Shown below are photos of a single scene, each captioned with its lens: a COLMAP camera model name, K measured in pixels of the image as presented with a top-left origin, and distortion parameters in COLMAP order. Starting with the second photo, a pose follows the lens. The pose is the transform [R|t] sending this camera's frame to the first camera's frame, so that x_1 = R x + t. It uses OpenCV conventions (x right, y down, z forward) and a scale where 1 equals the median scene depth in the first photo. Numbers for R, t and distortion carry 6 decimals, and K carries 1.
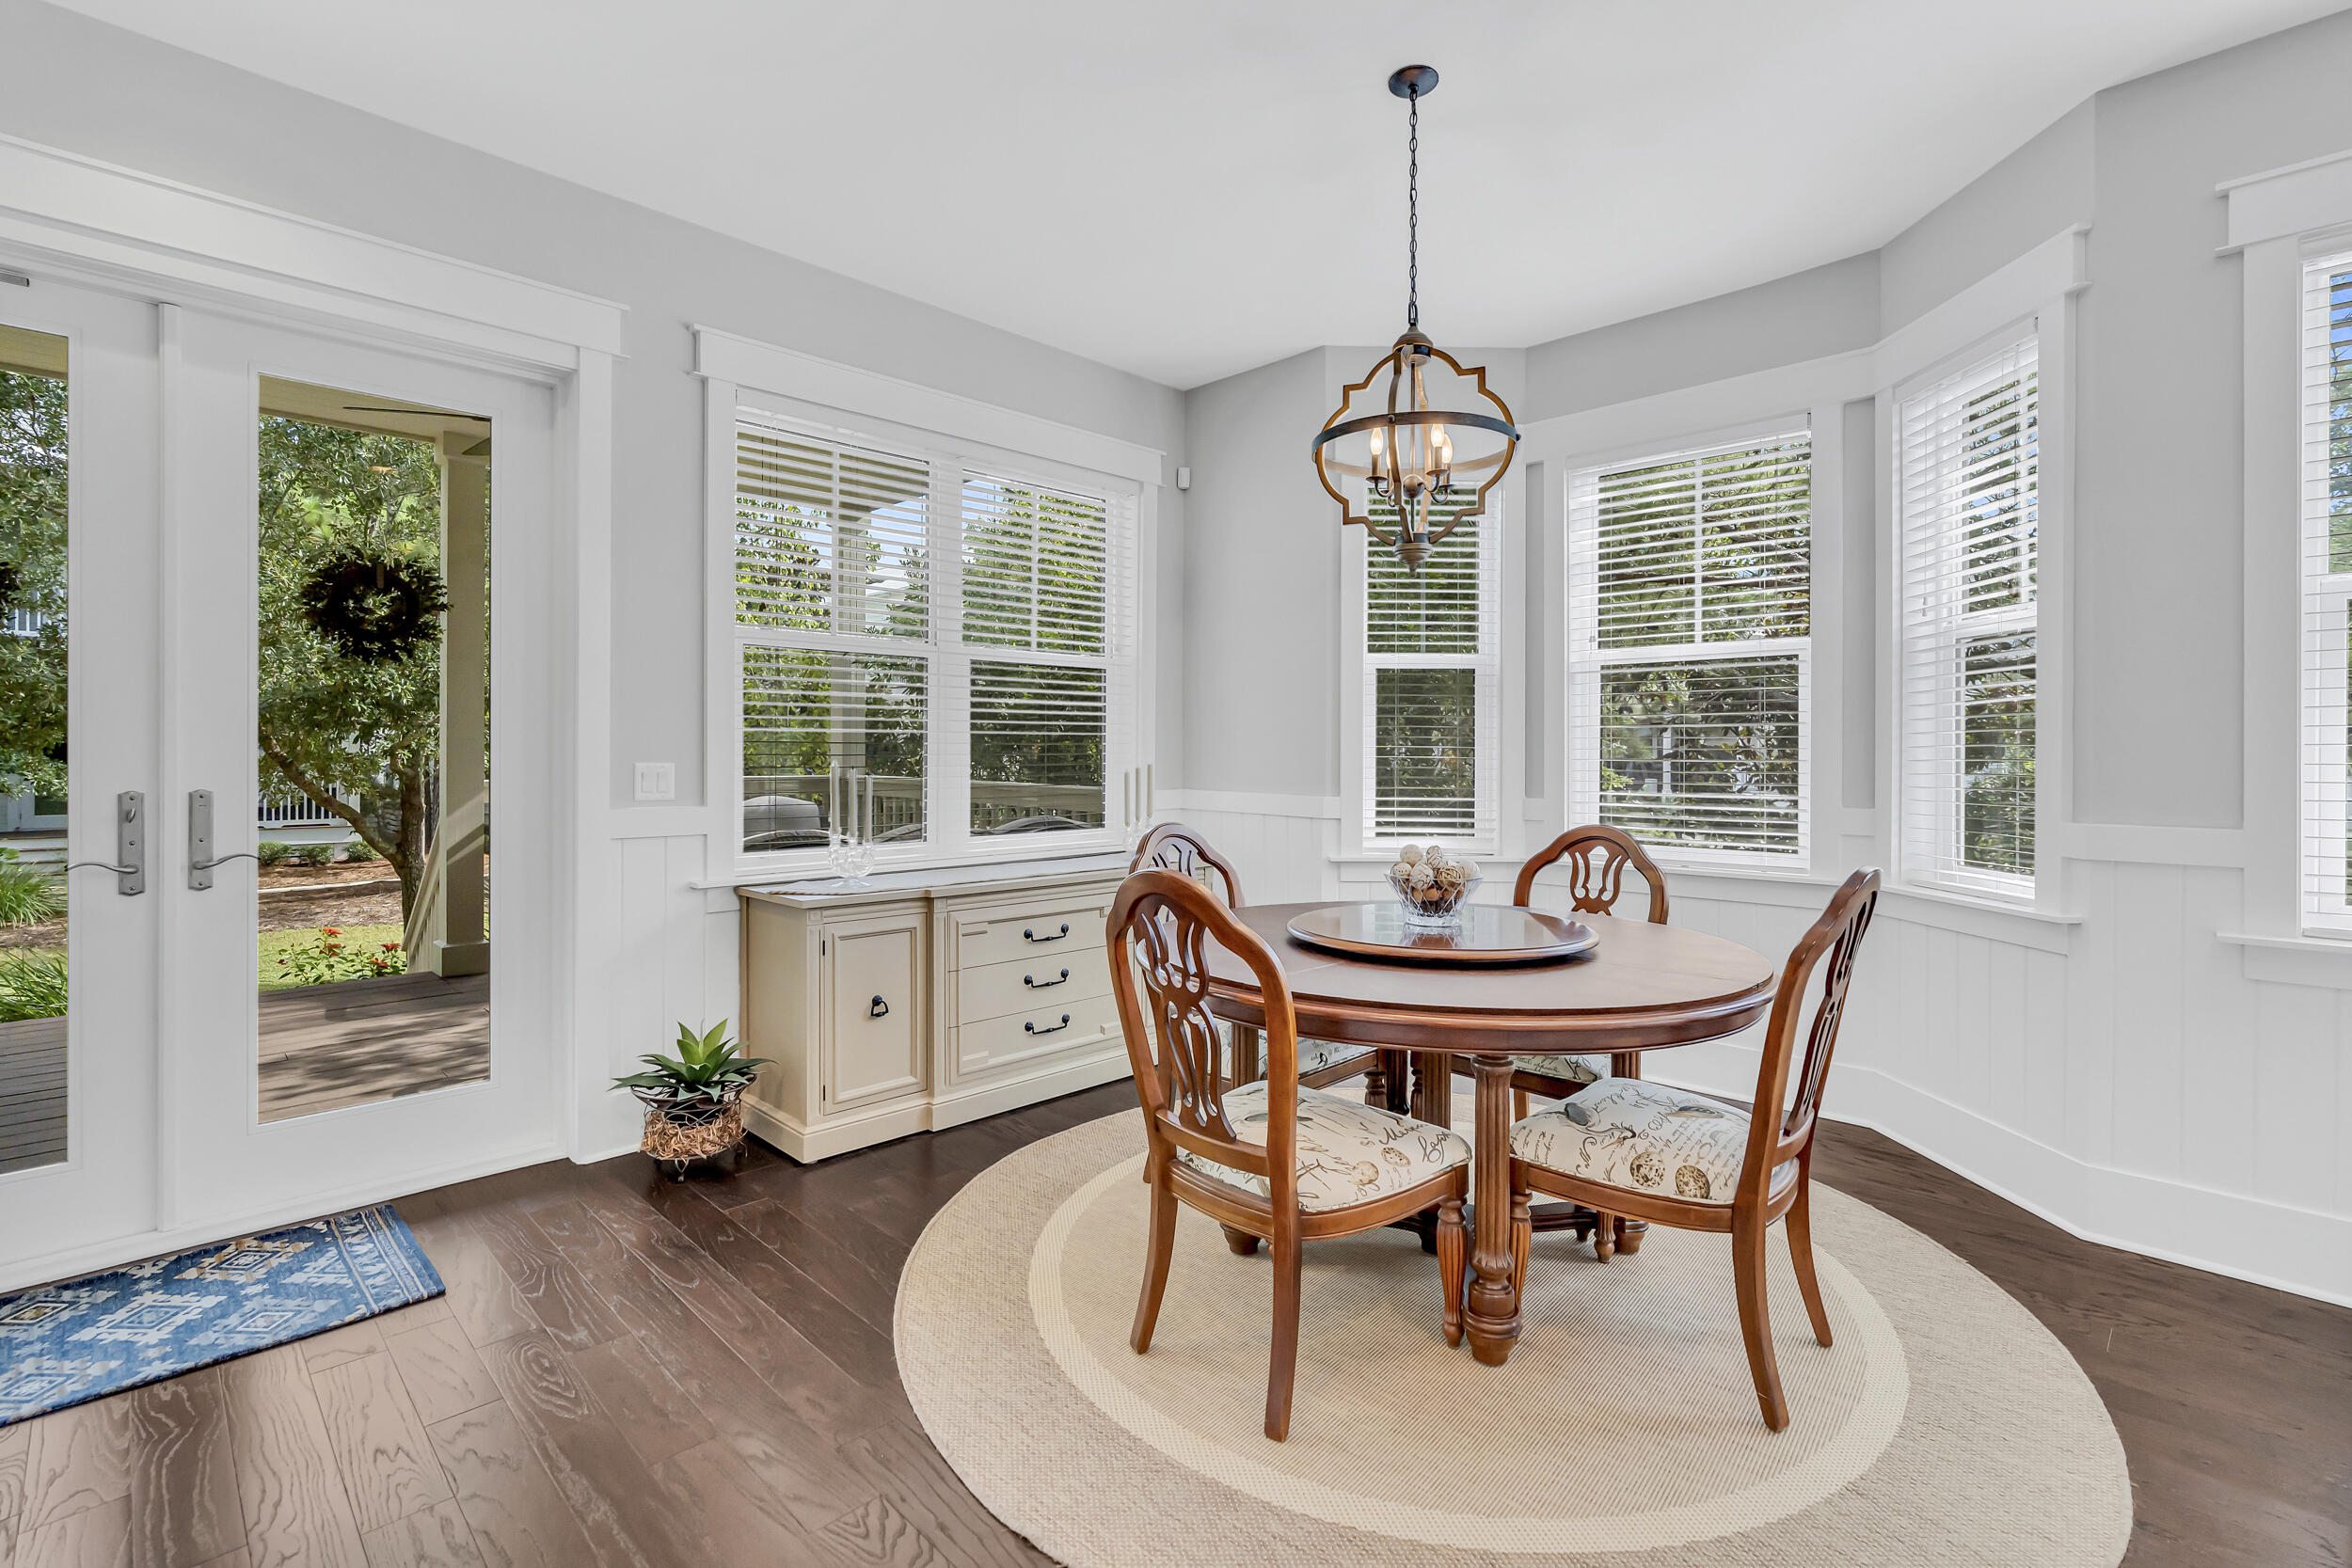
lens RADIAL K [[1055.0, 0, 1174.9], [0, 1055.0, 774.5], [0, 0, 1]] dist [0.002454, 0.000467]
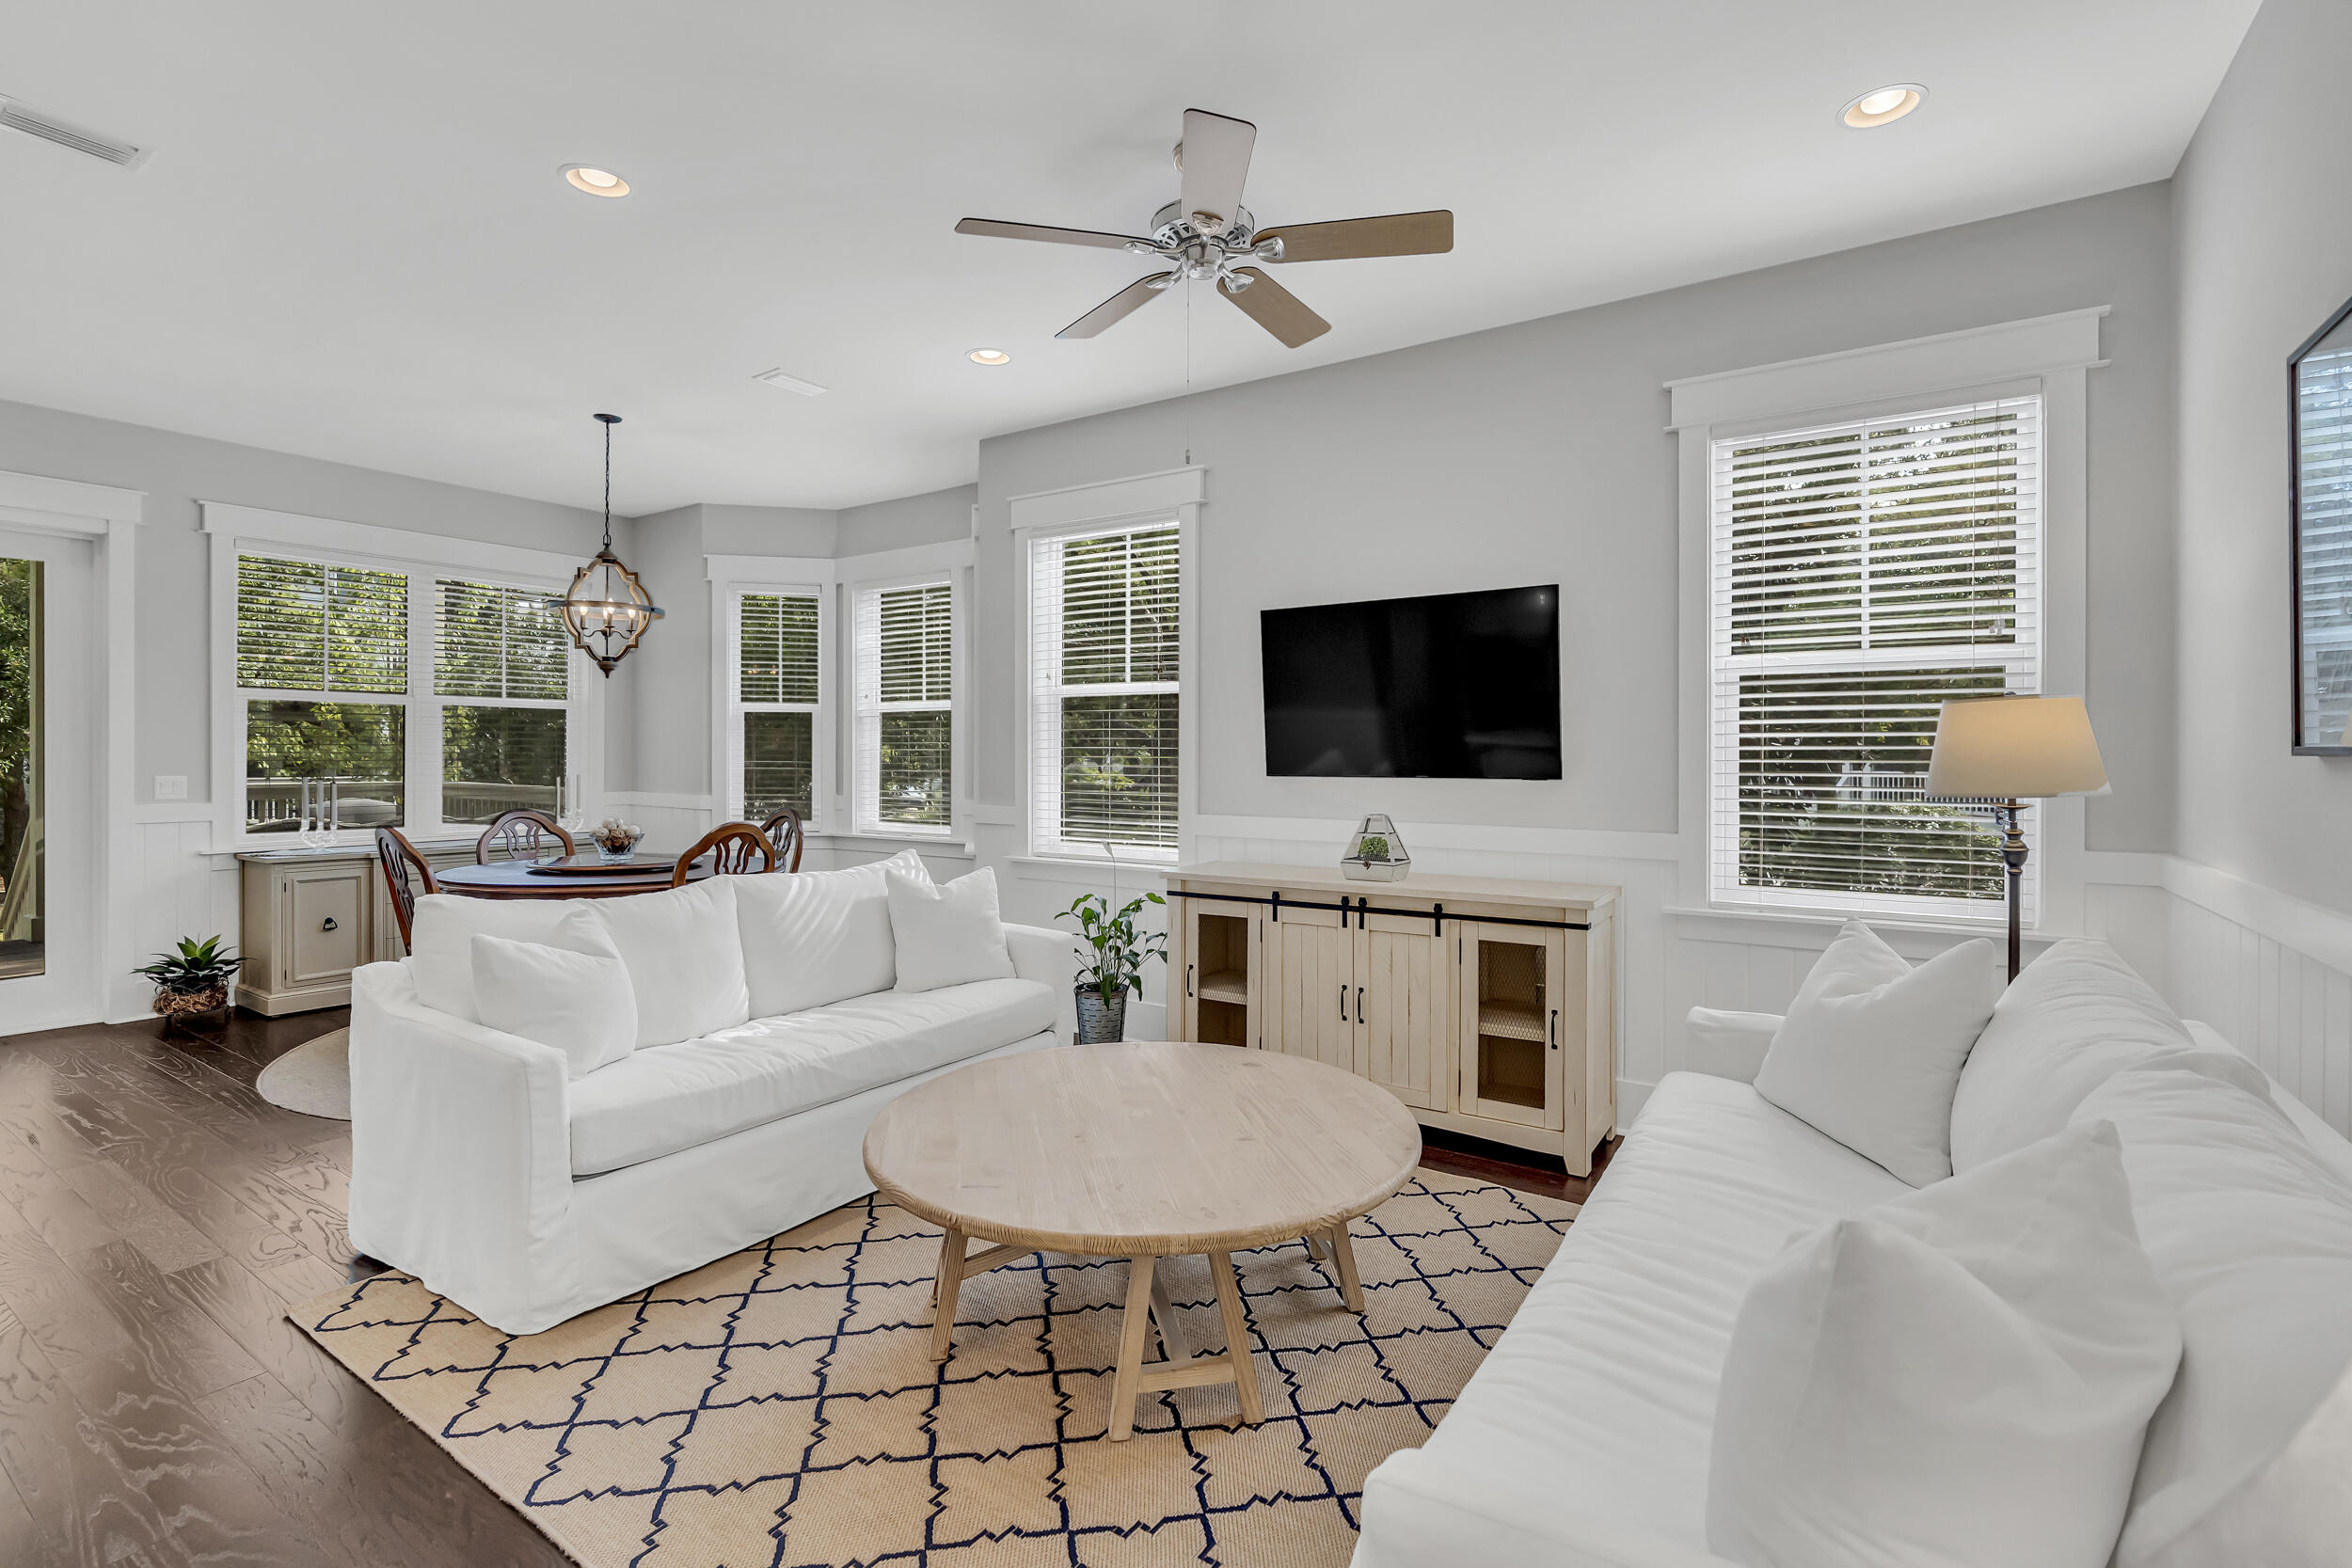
lens RADIAL K [[1055.0, 0, 1174.5], [0, 1055.0, 775.5], [0, 0, 1]] dist [0.002454, 0.000467]
pose [[0.983975, -0.000701, 0.178305, 0.707145], [-0.000195, 0.999987, 0.005008, -0.019861], [-0.178306, -0.004962, 0.983963, -0.835659]]
